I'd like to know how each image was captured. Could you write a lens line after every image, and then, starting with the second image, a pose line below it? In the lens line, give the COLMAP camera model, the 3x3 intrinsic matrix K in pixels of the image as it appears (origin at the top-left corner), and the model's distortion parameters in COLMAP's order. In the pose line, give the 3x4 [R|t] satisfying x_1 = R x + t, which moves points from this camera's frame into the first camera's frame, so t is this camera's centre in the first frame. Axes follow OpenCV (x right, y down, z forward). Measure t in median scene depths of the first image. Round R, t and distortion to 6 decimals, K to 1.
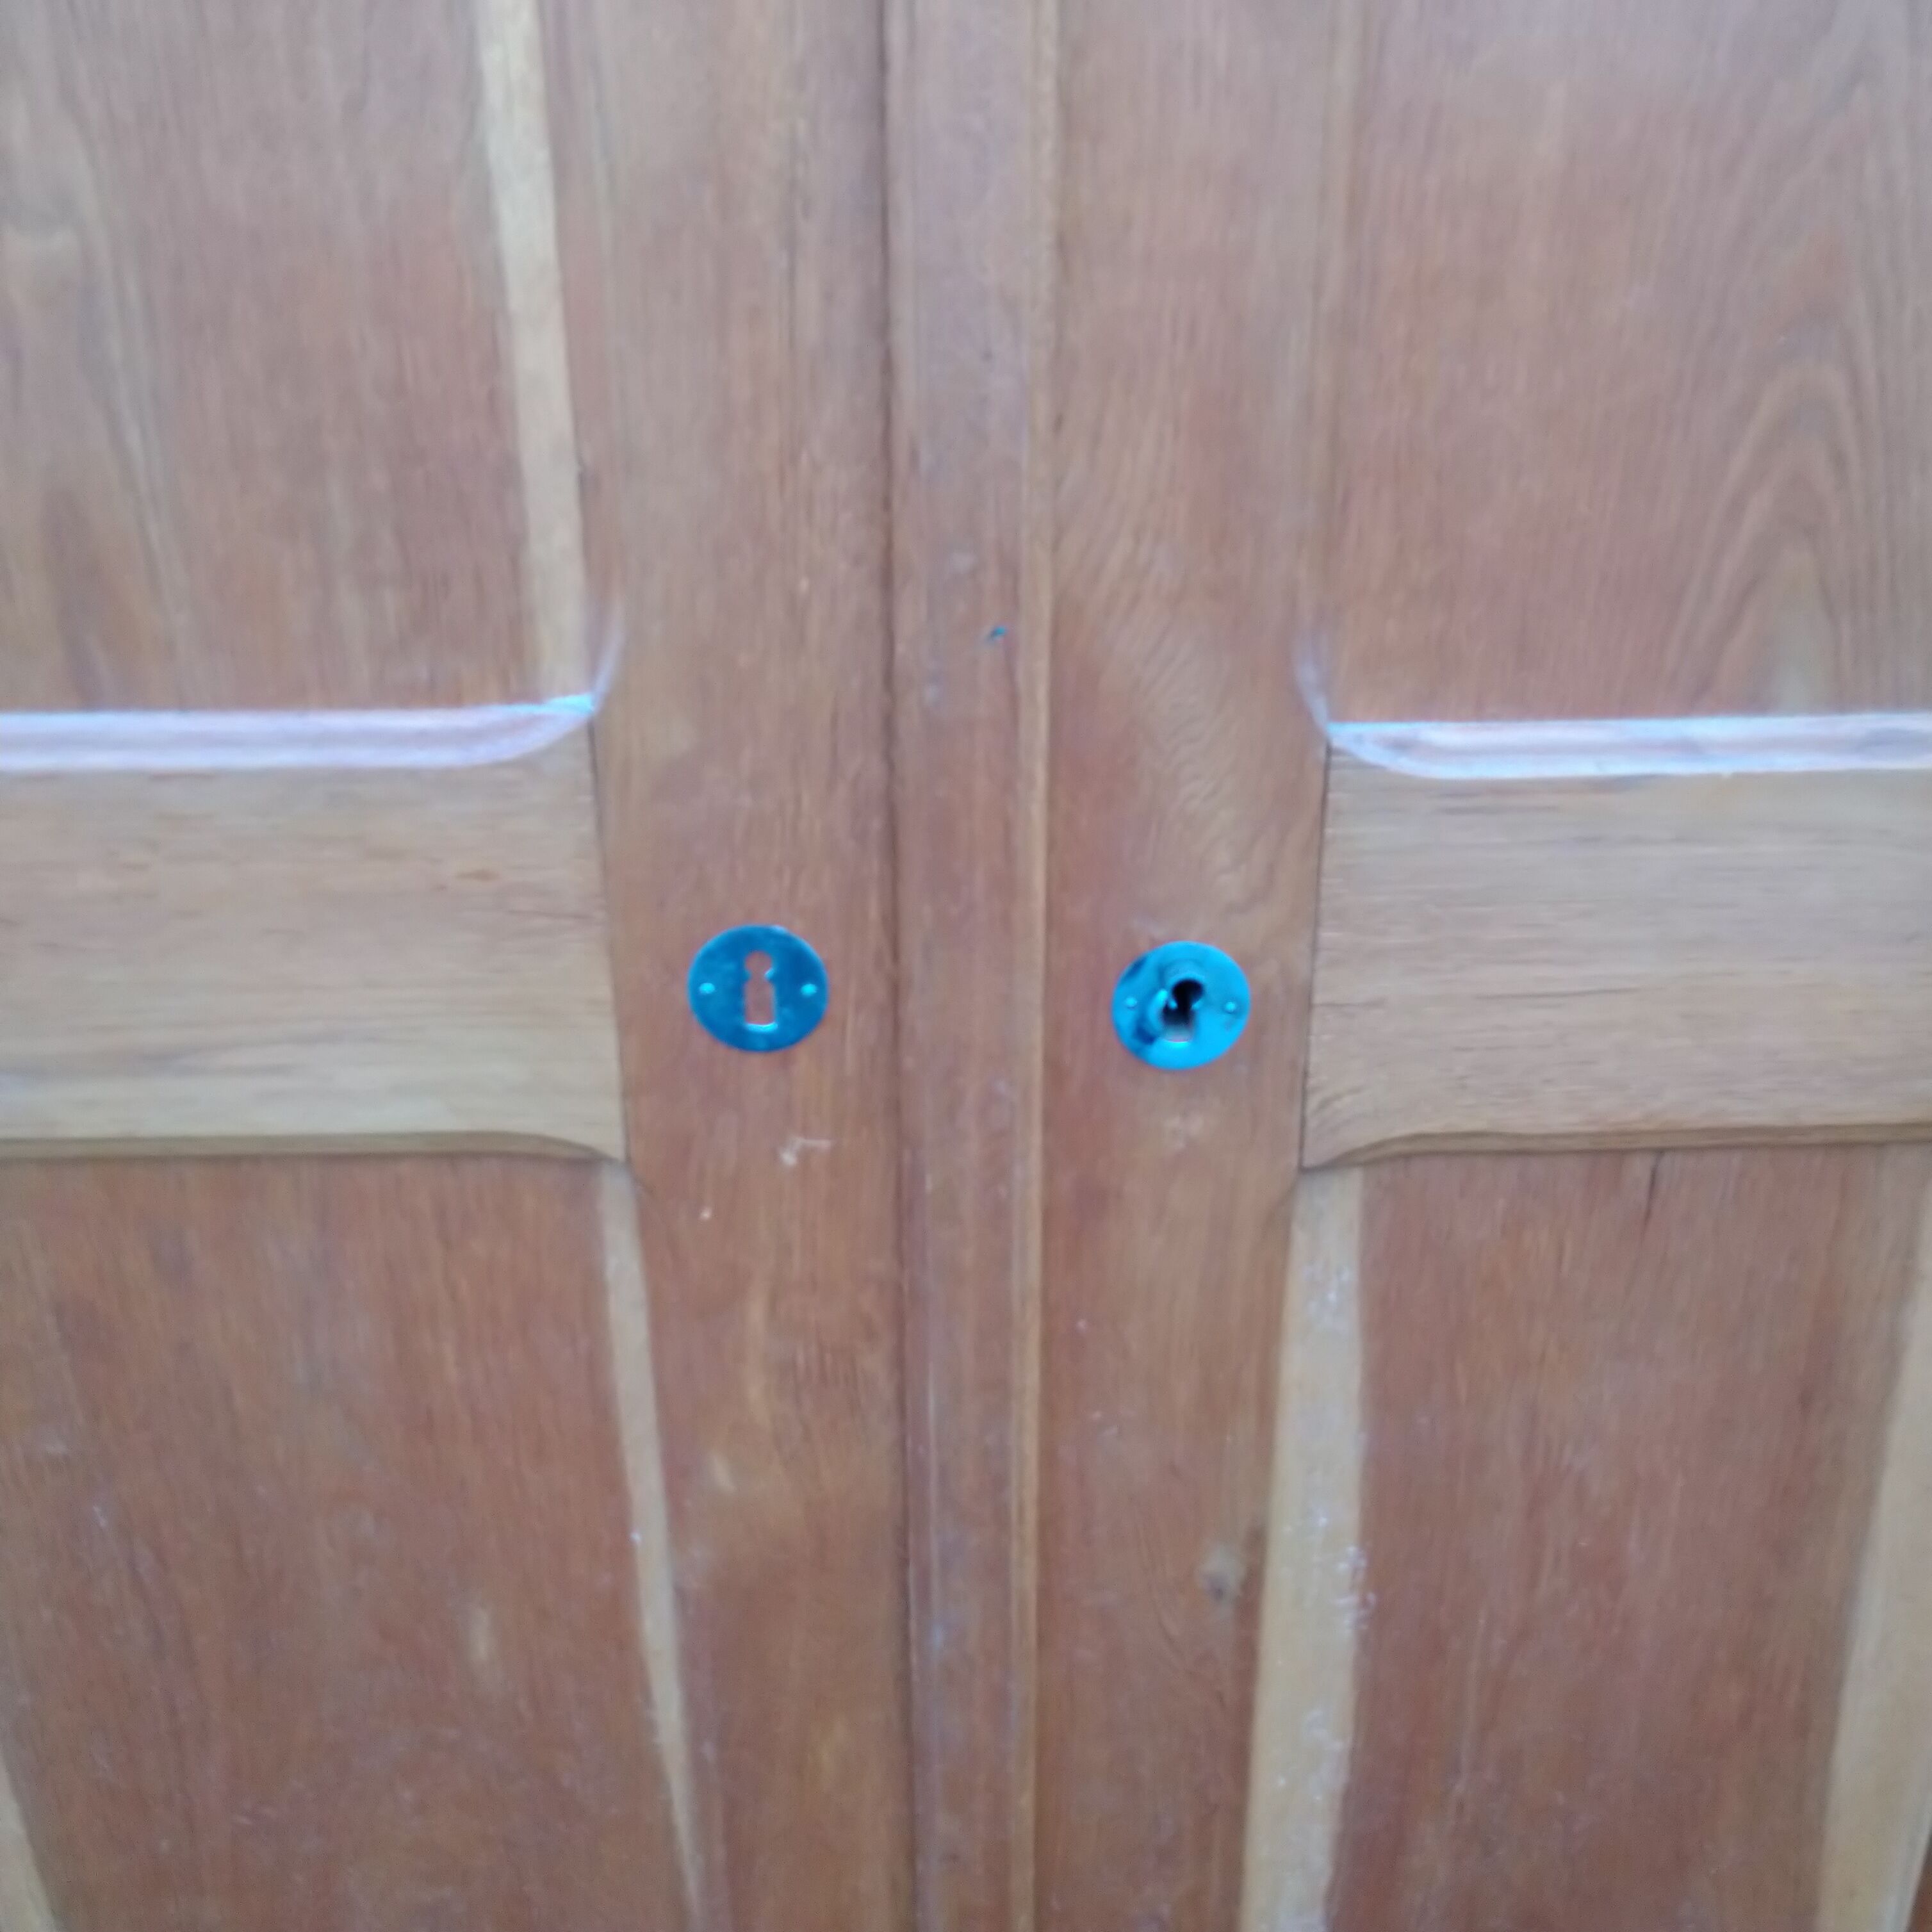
lens RADIAL K [[2085.1, 0, 966.0], [0, 2085.1, 966.0], [0, 0, 1]] dist [-0.052727, 0.114656]
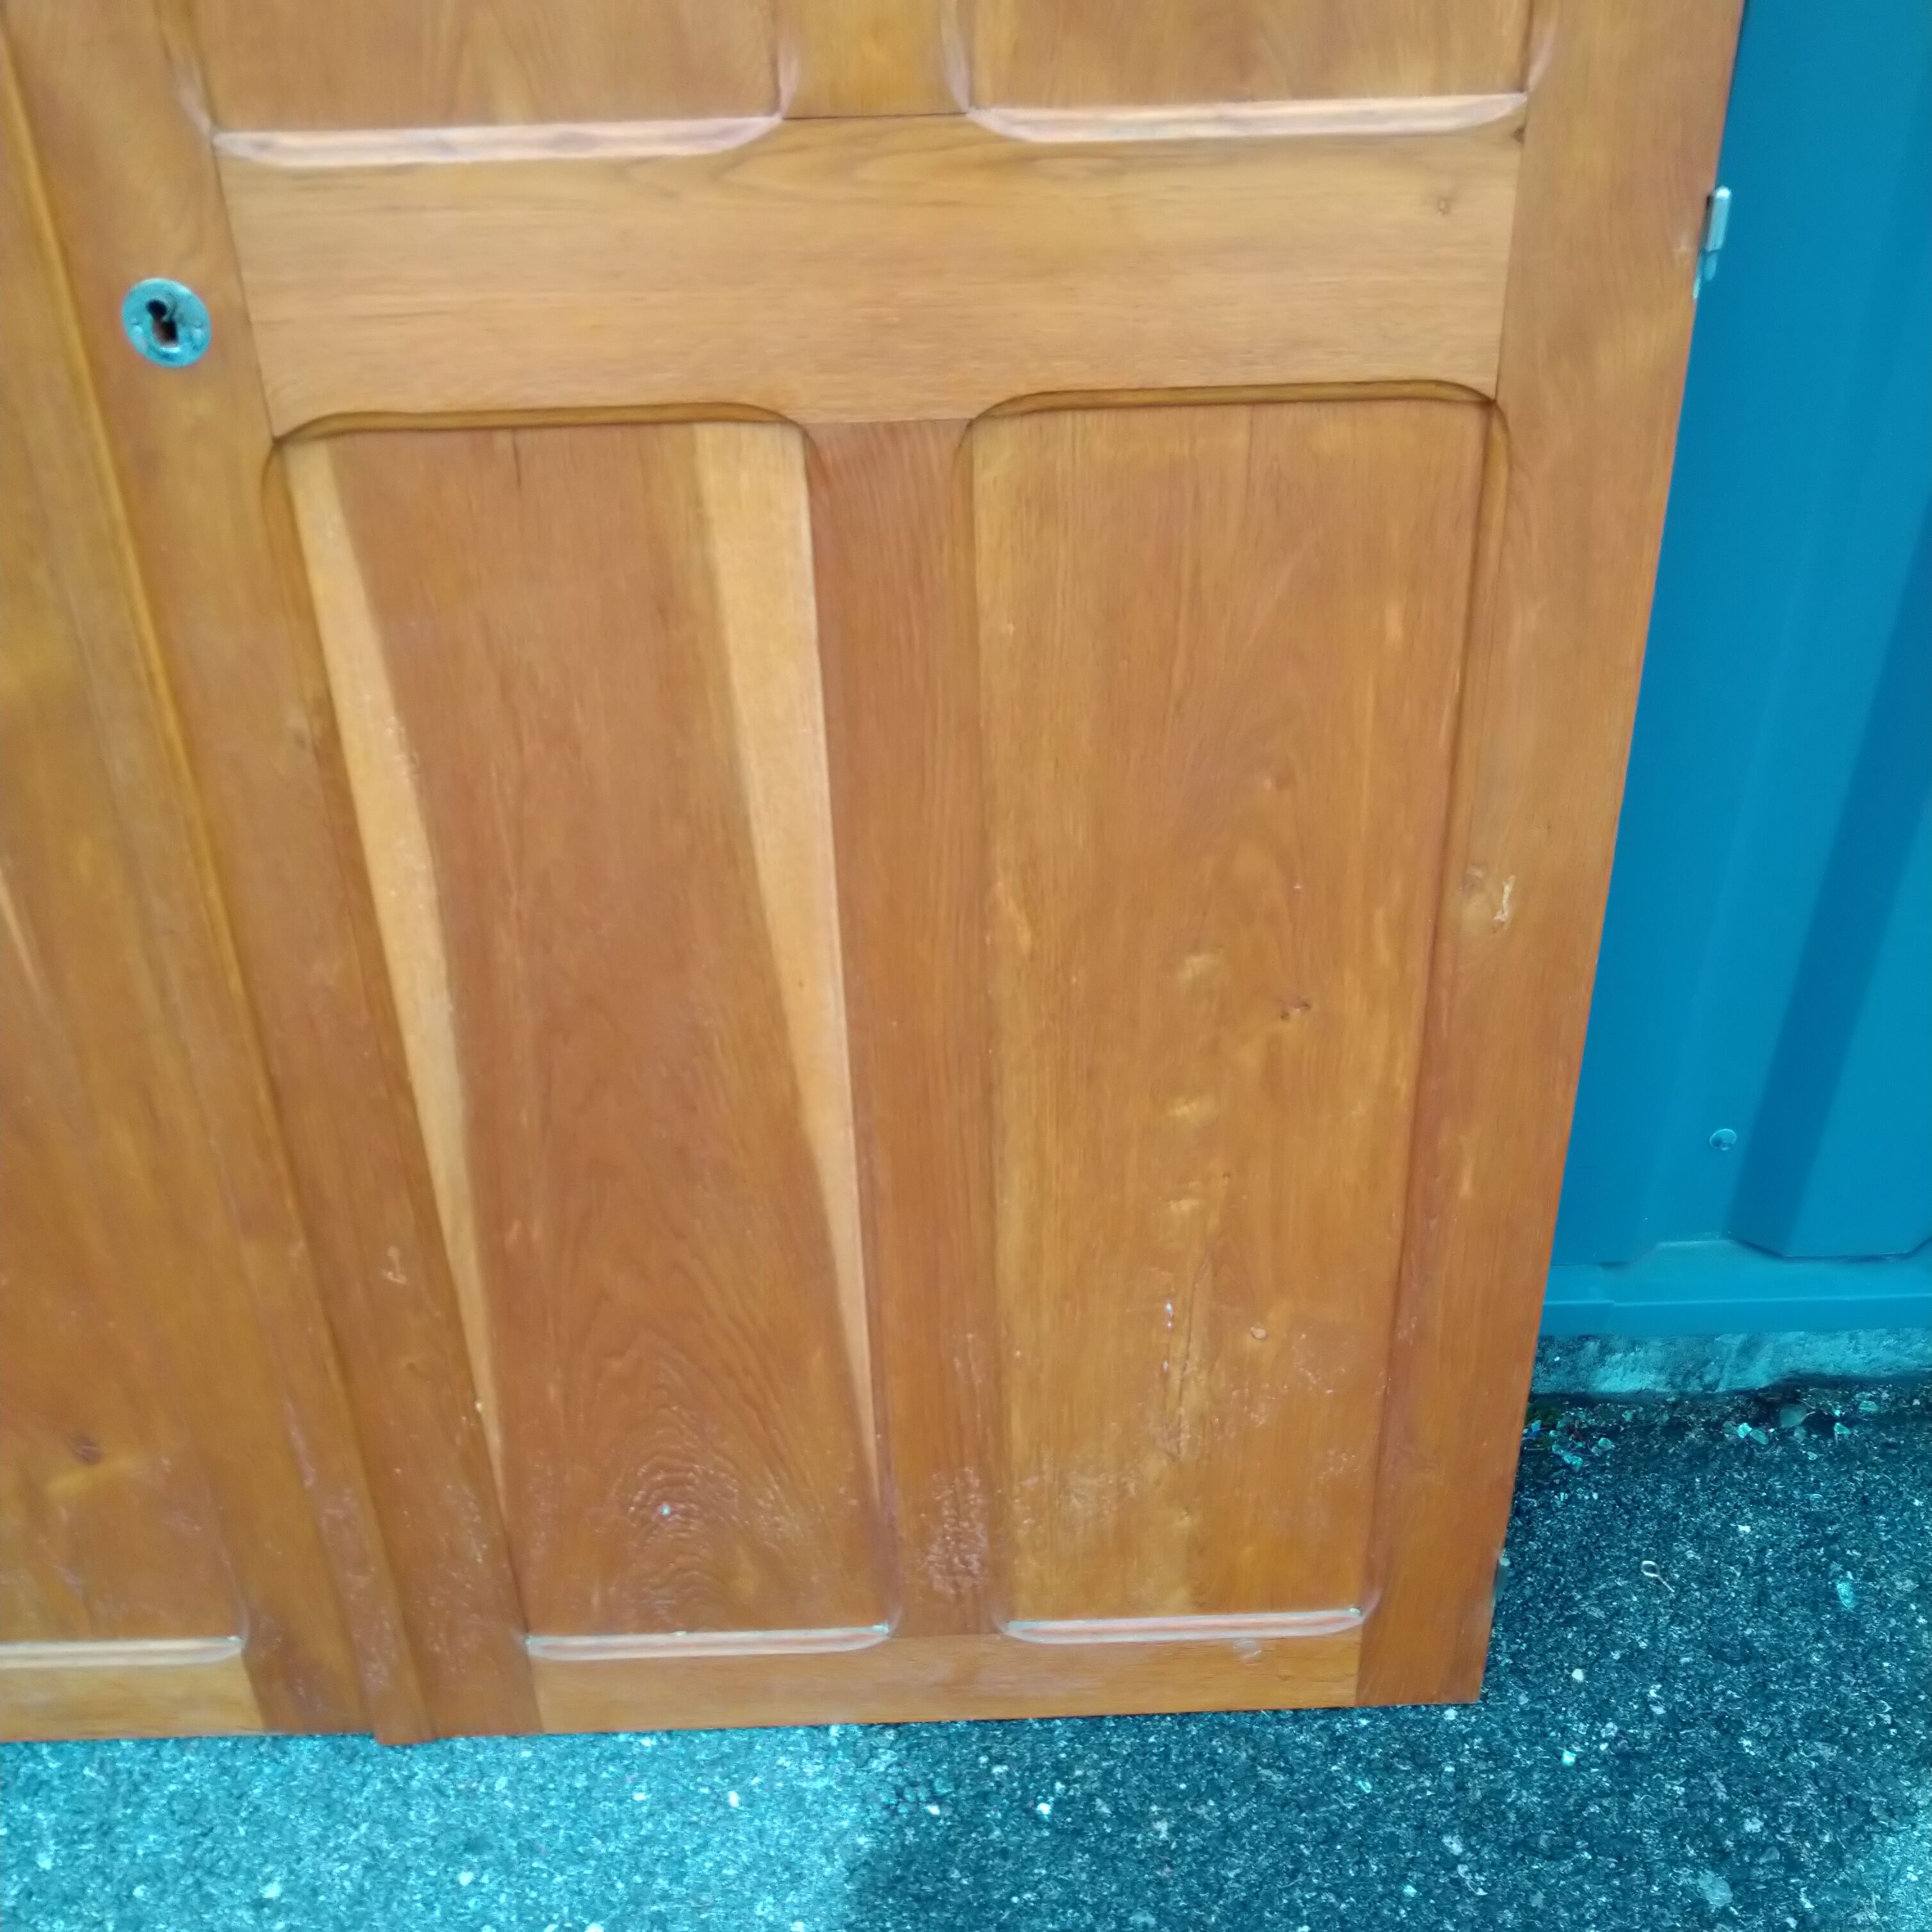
lens RADIAL K [[2085.1, 0, 966.0], [0, 2085.1, 966.0], [0, 0, 1]] dist [-0.052727, 0.114656]
pose [[0.999575, -0.002936, -0.028992, 0.727700], [0.006673, 0.991535, 0.129668, 0.292763], [0.028366, -0.129806, 0.991134, -0.611918]]
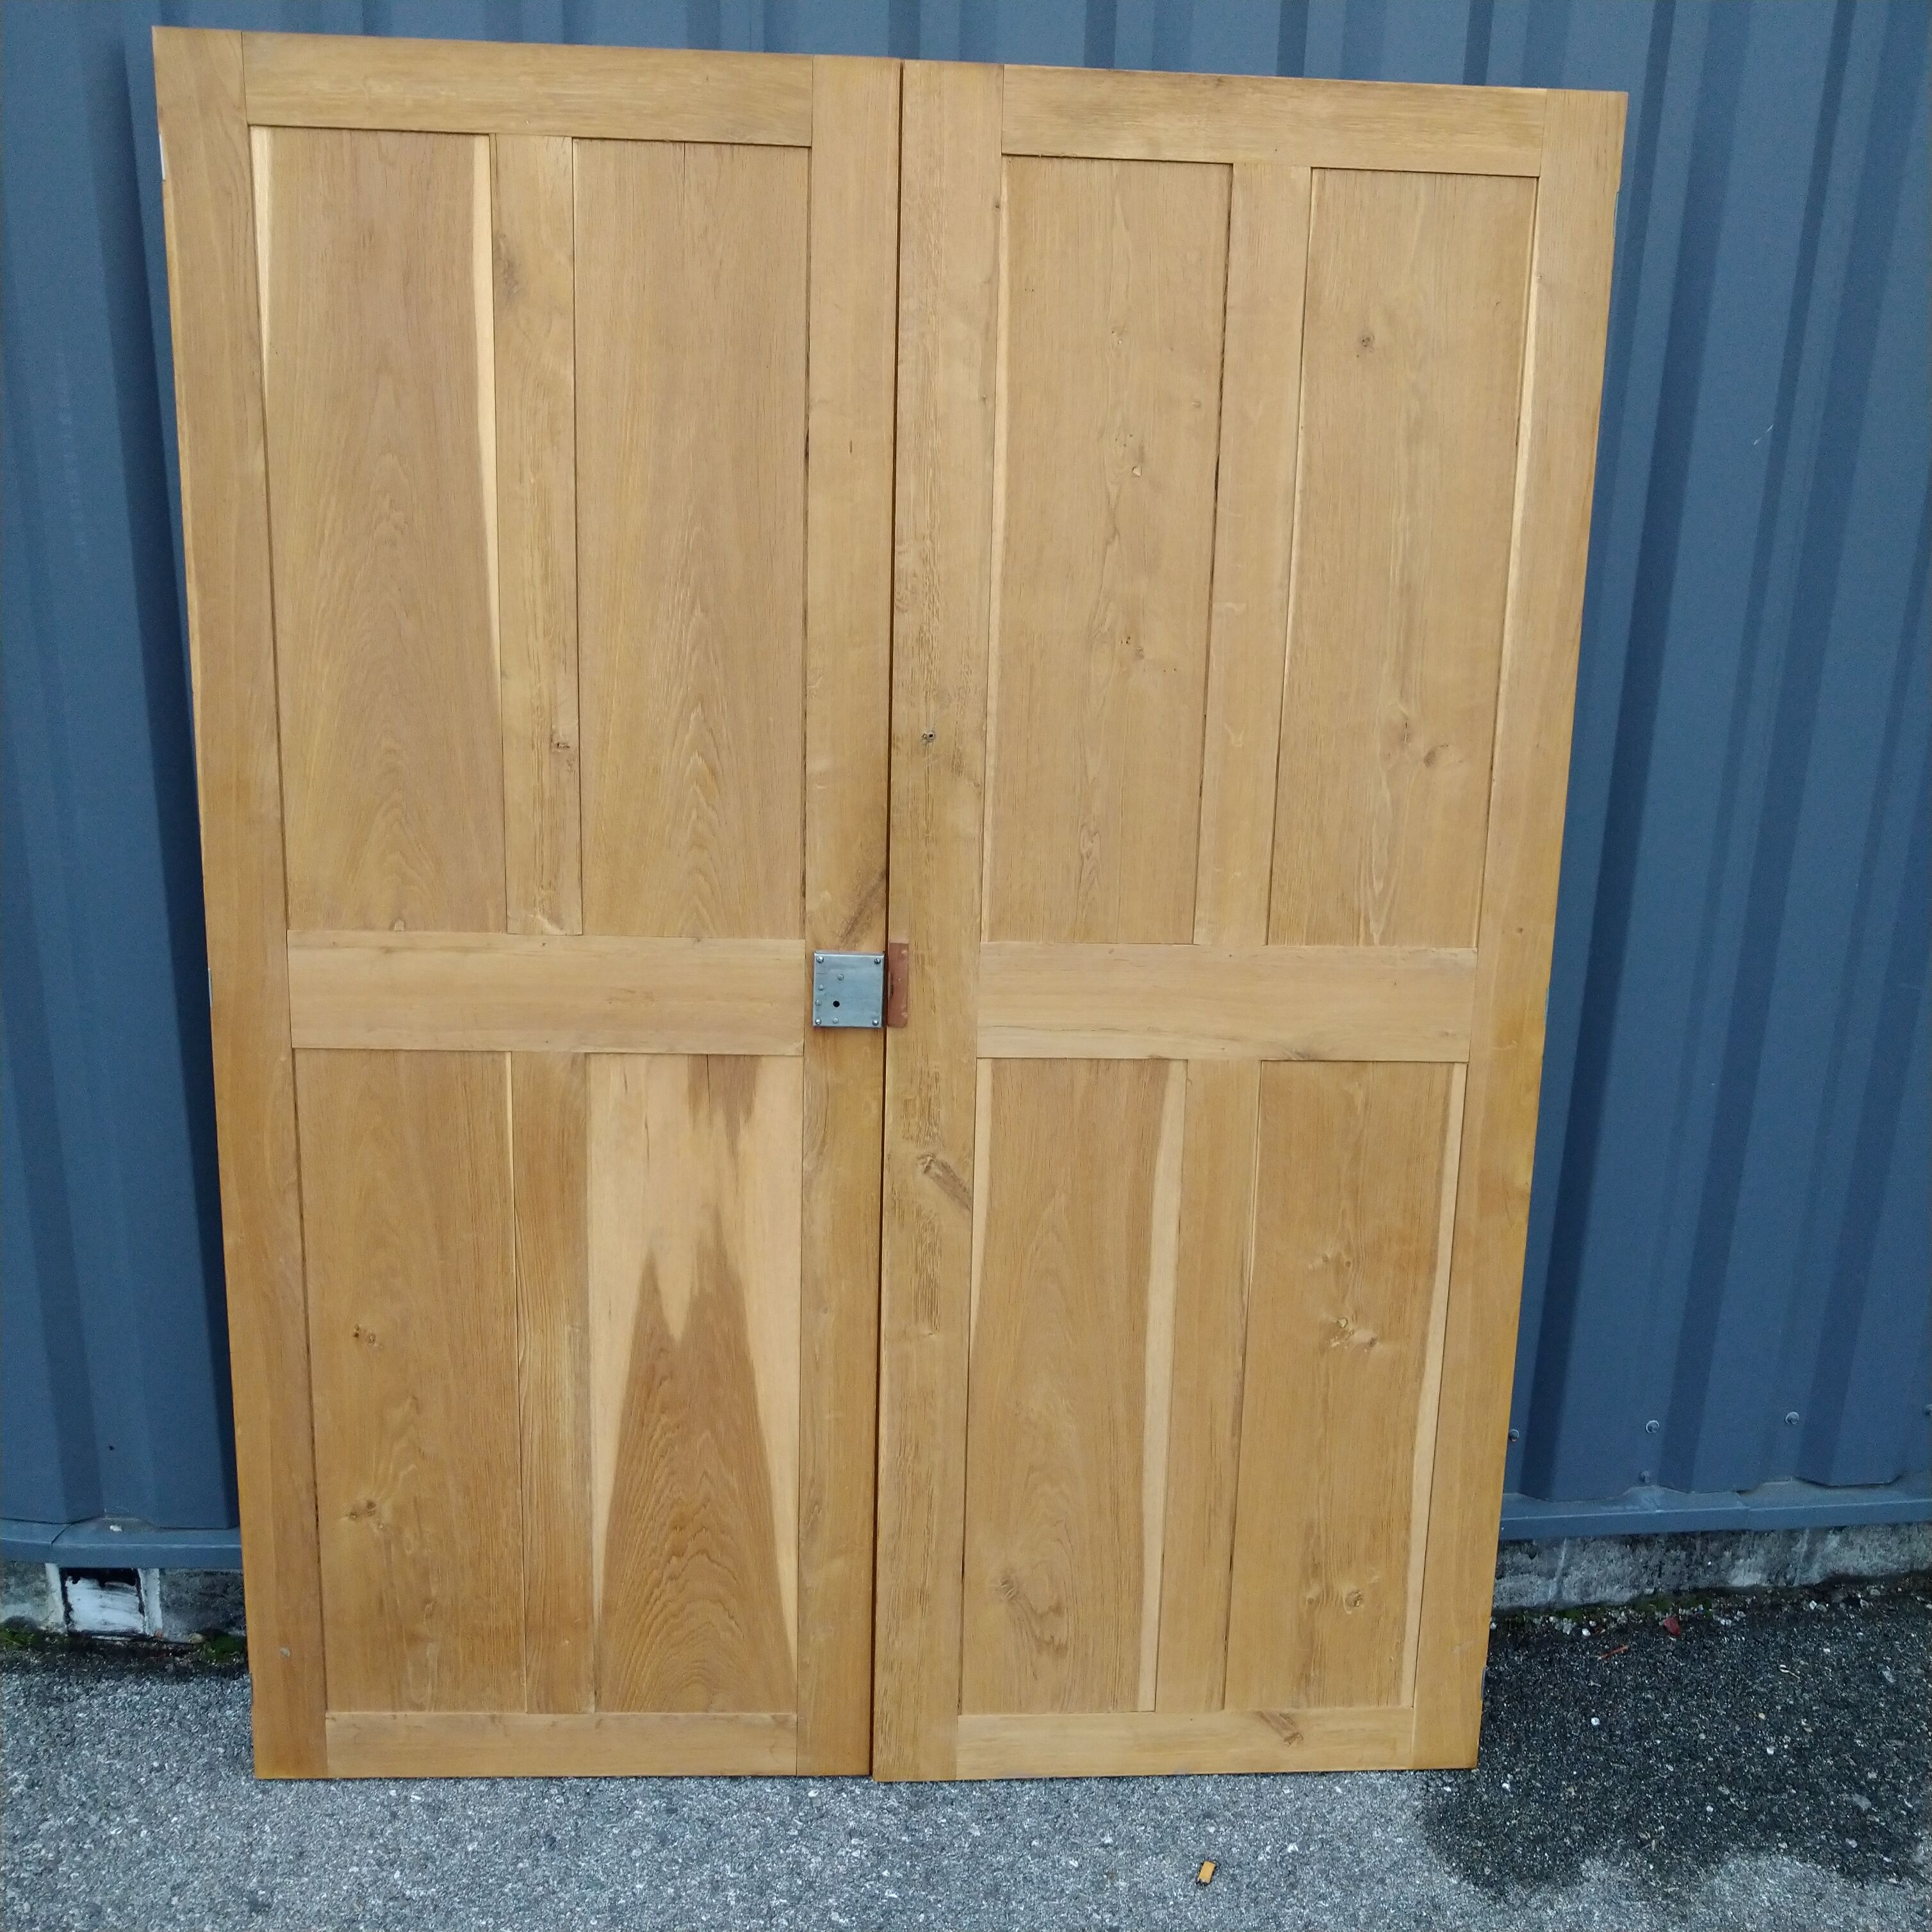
lens RADIAL K [[2059.7, 0, 966.0], [0, 2059.7, 966.0], [0, 0, 1]] dist [-0.008959, 0.035130]
pose [[0.995869, -0.001488, 0.090792, -0.734717], [0.018423, 0.982381, -0.185980, 0.633223], [-0.088915, 0.186884, 0.978350, -2.788523]]
